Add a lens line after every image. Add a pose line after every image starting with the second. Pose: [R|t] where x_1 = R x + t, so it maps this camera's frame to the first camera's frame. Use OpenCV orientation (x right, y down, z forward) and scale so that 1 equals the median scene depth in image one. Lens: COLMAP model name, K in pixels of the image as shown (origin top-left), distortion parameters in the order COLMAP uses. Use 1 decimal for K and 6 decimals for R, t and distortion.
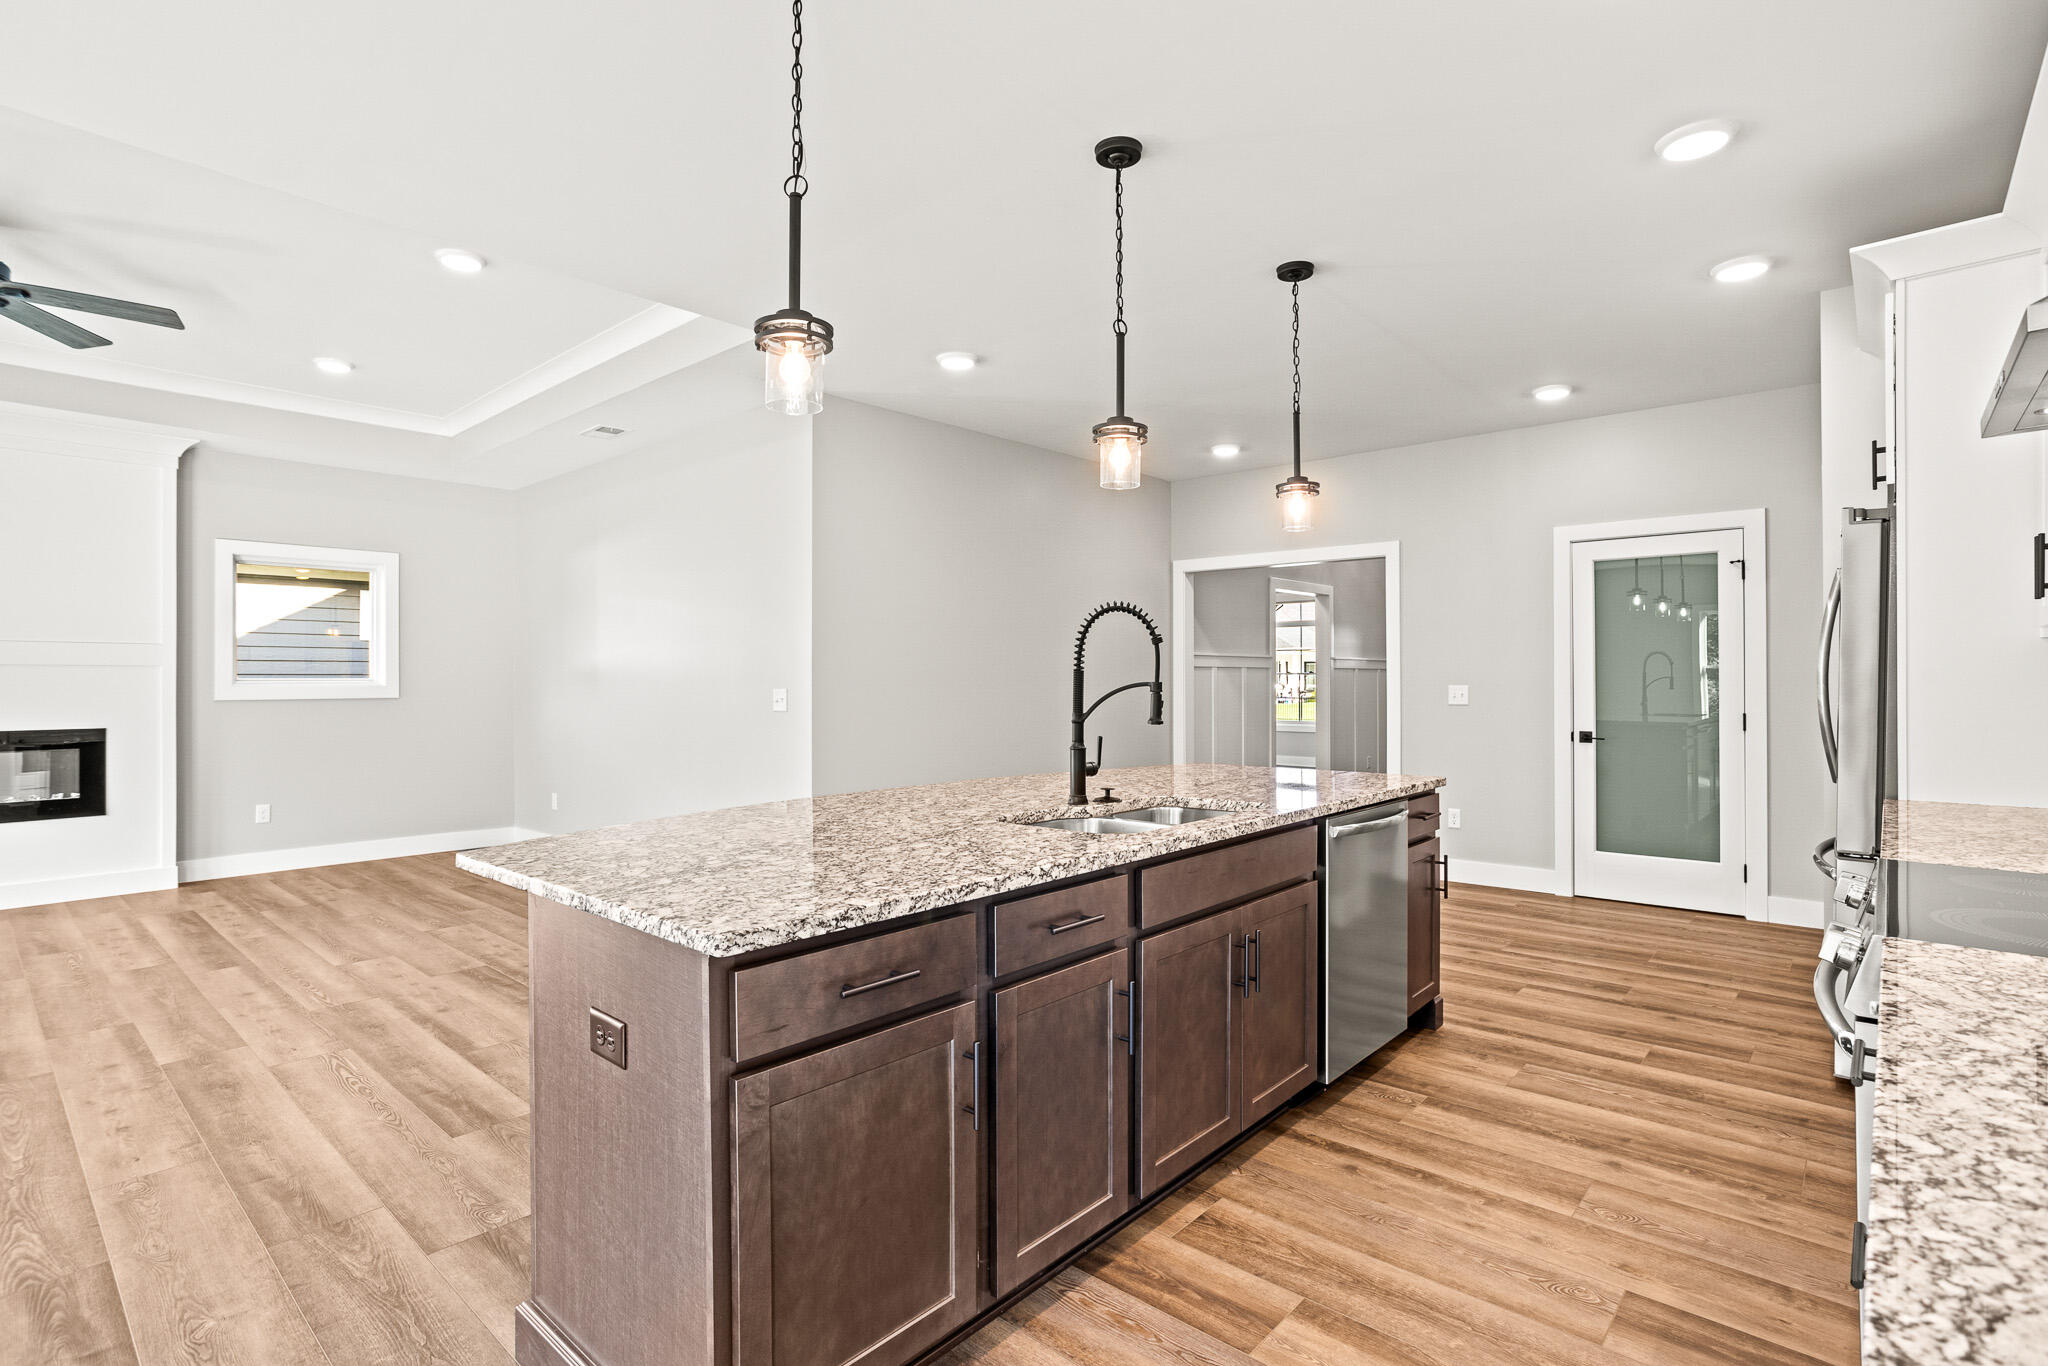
lens RADIAL K [[986.3, 0, 1017.1], [0, 986.3, 666.8], [0, 0, 1]] dist [-0.034795, 0.013843]
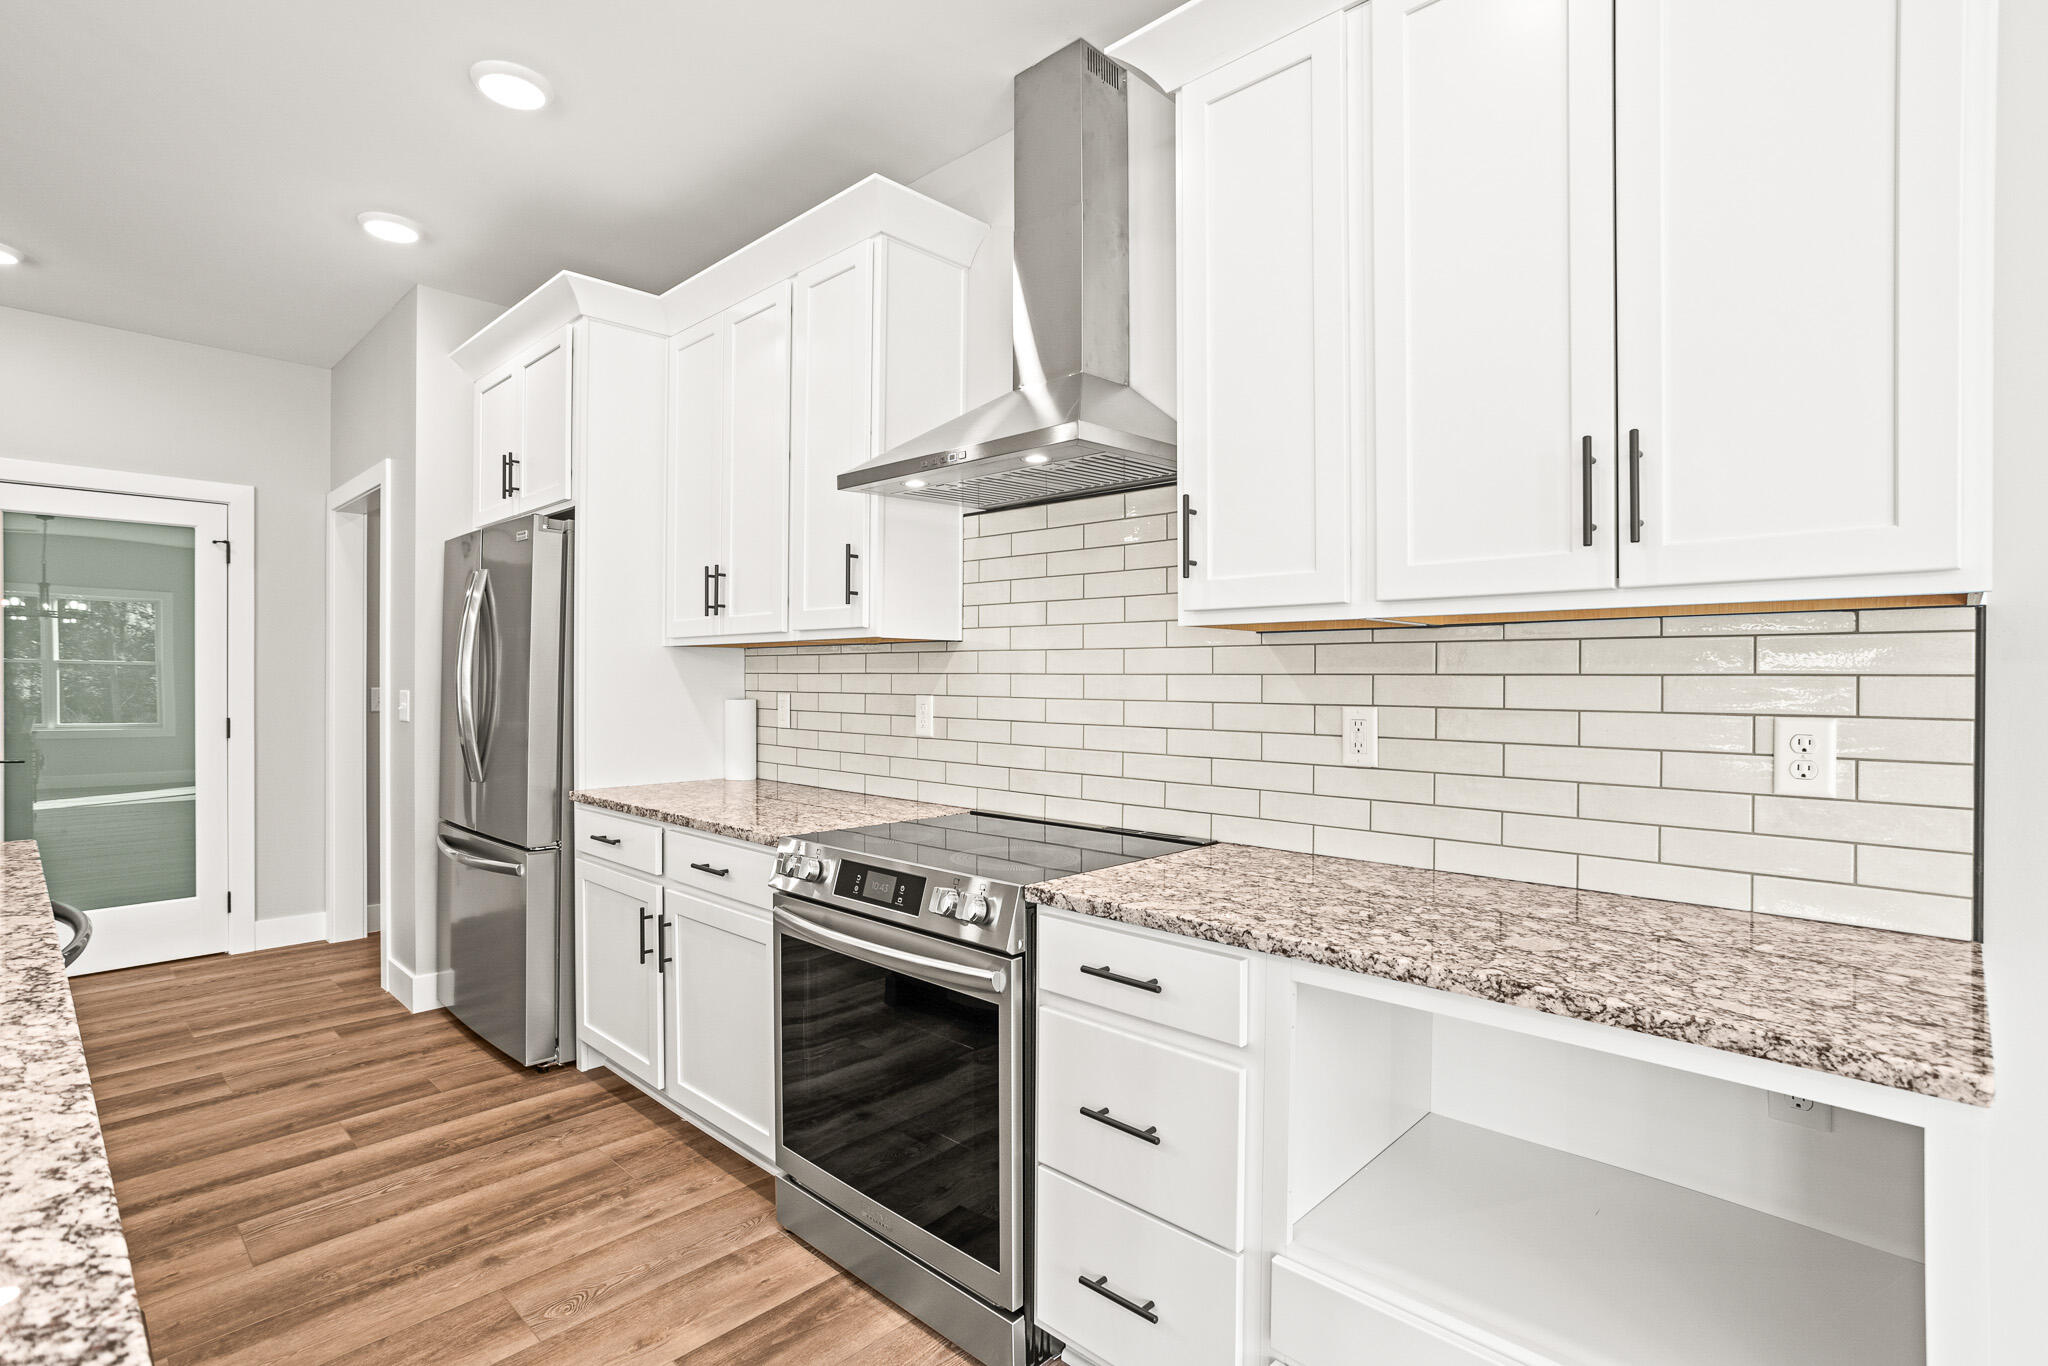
lens RADIAL K [[986.3, 0, 1034.8], [0, 986.3, 680.2], [0, 0, 1]] dist [-0.034795, 0.013843]
pose [[0.013832, -0.000842, 0.999904, -0.160976], [-0.014012, 0.999901, 0.001036, 0.003838], [-0.999806, -0.014025, 0.013818, 0.398914]]
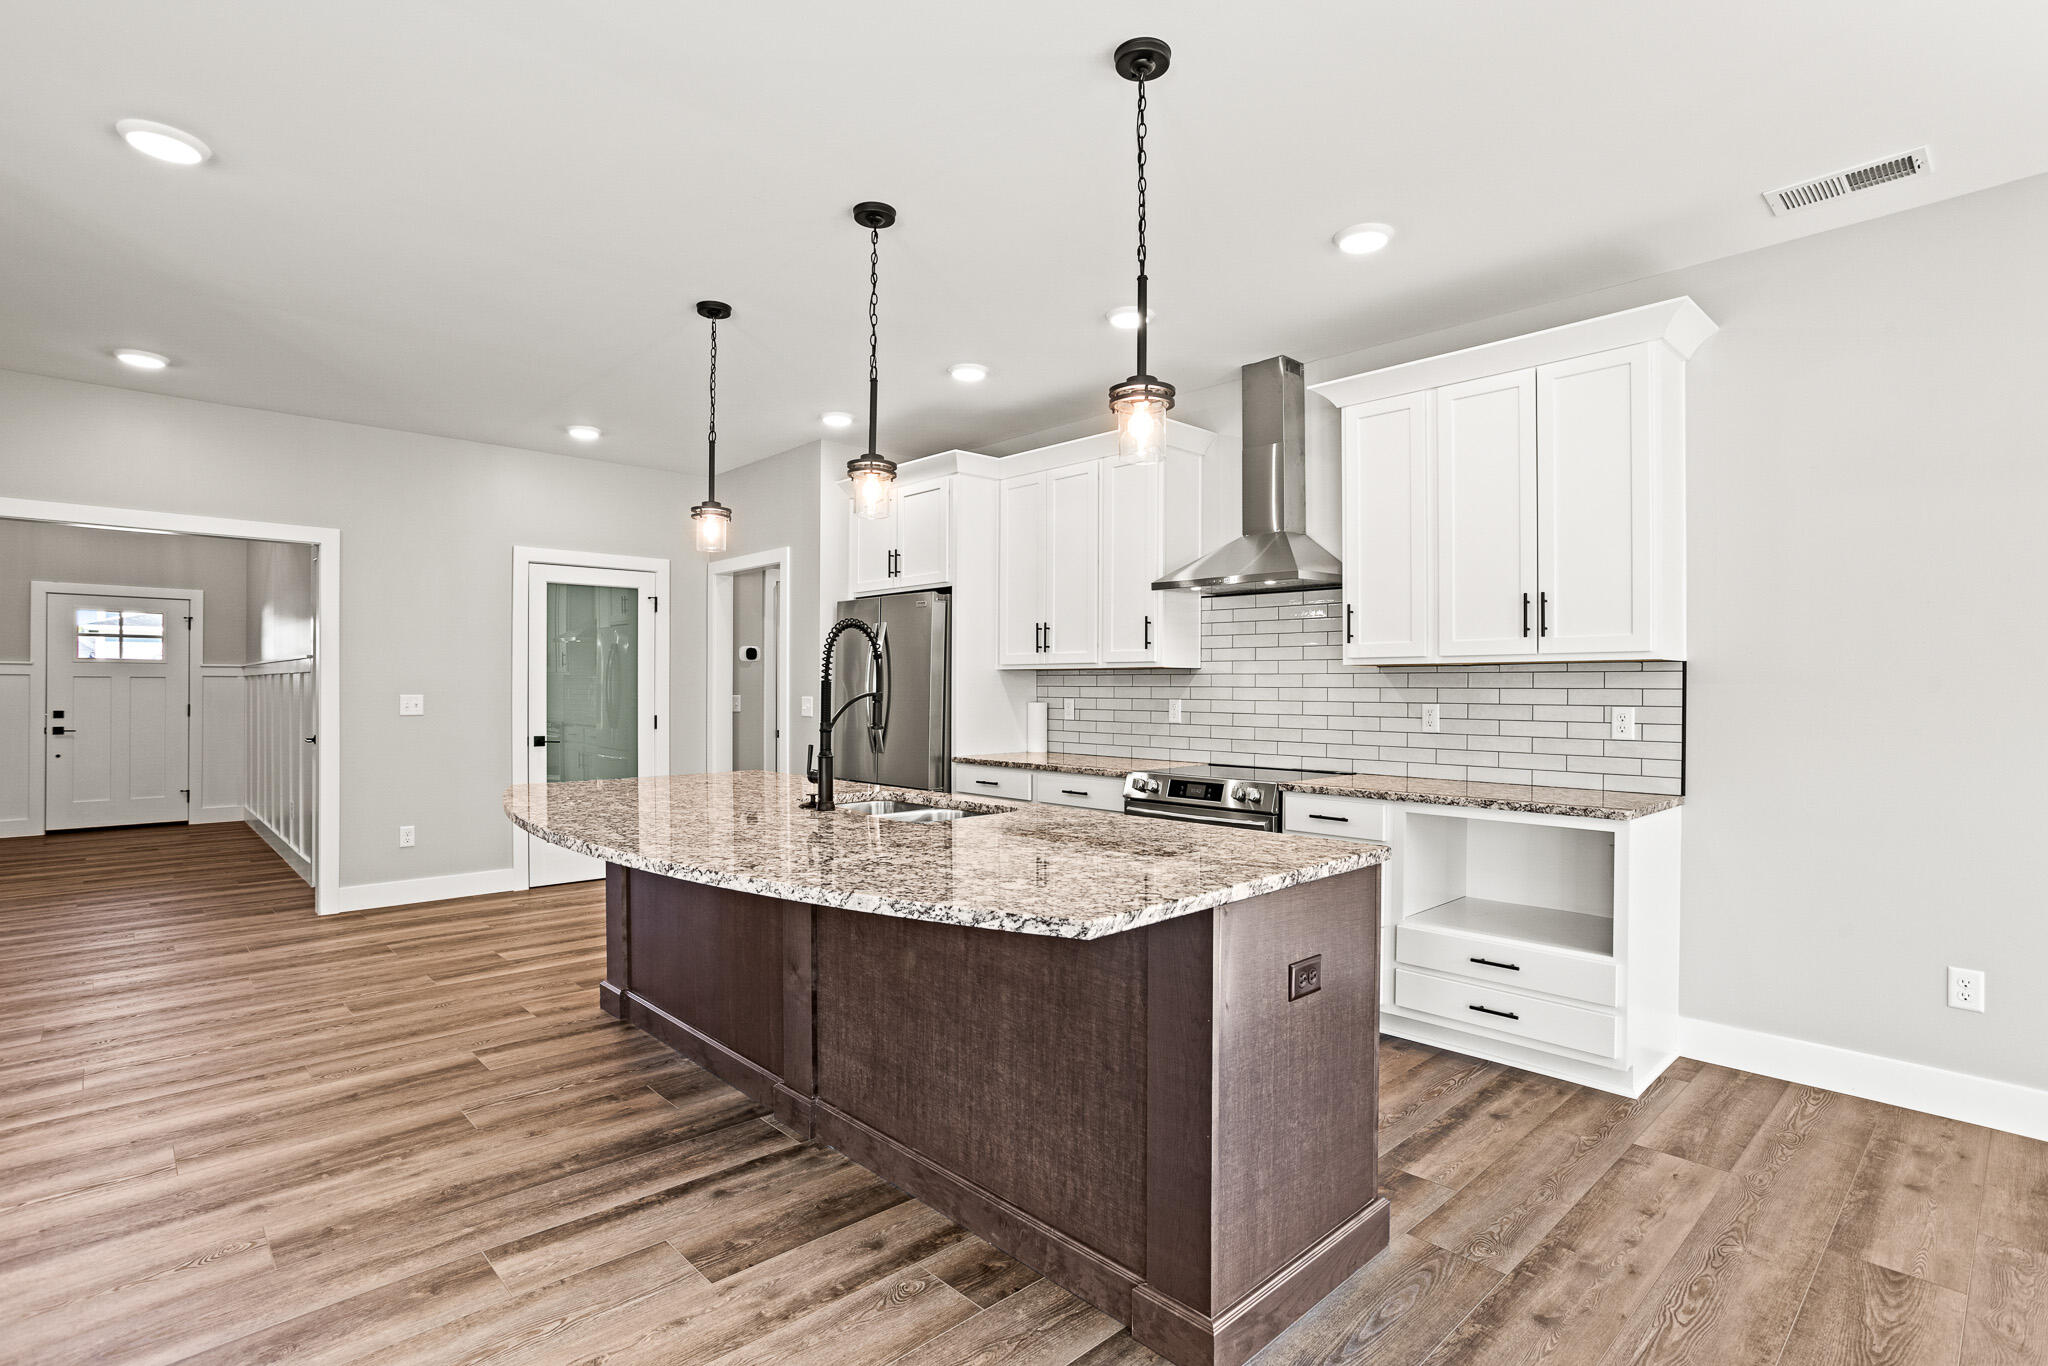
lens RADIAL K [[986.3, 0, 1035.9], [0, 986.3, 688.3], [0, 0, 1]] dist [-0.034795, 0.013843]
pose [[0.067502, 0.001071, 0.997719, -0.806655], [-0.015120, 0.999886, -0.000050, 0.005928], [-0.997605, -0.015082, 0.067511, 0.615497]]
